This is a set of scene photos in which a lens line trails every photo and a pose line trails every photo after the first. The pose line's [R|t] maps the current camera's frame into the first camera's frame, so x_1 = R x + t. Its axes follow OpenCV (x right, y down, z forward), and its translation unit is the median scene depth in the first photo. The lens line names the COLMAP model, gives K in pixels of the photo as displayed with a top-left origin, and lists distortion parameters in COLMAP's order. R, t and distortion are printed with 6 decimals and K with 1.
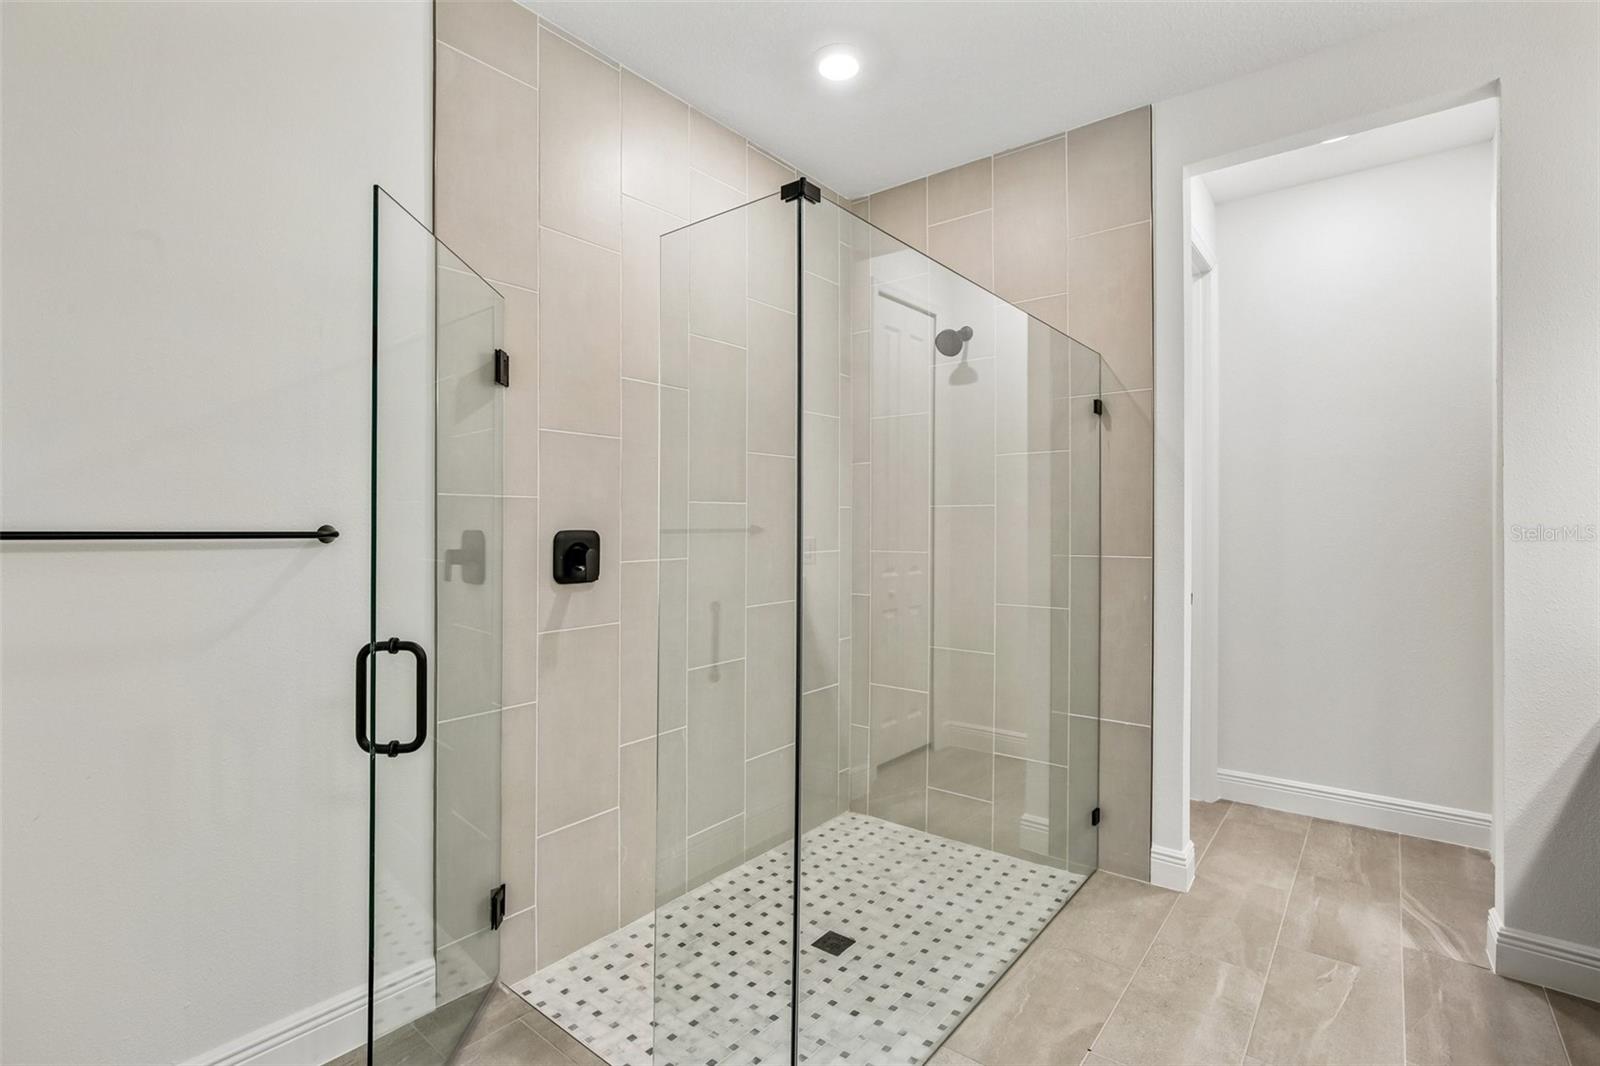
lens RADIAL K [[725.0, 0, 809.5], [0, 725.0, 525.9], [0, 0, 1]] dist [-0.003258, 0.000597]
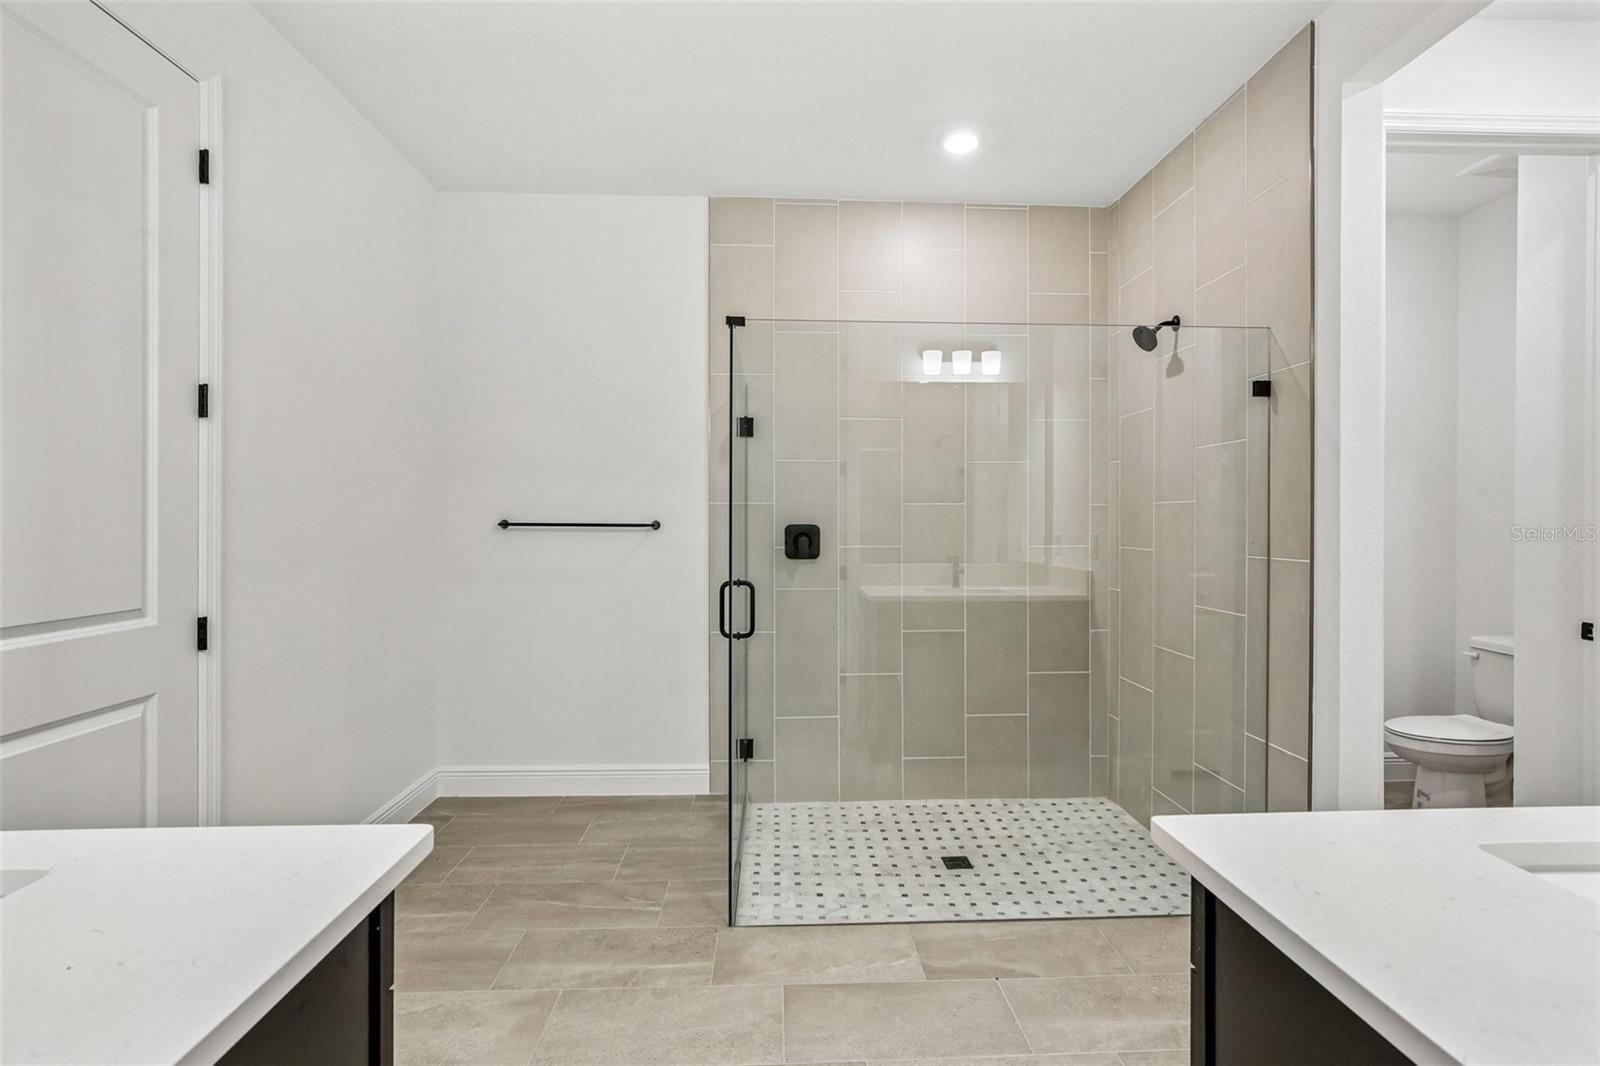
lens RADIAL K [[678.0, 0, 800.0], [0, 678.0, 533.0], [0, 0, 1]] dist [-0.001525, 0.000022]
pose [[0.677637, 0.015267, -0.735238, 0.649400], [-0.004662, 0.999854, 0.016465, 0.000302], [0.735382, -0.007730, 0.677608, 0.029844]]
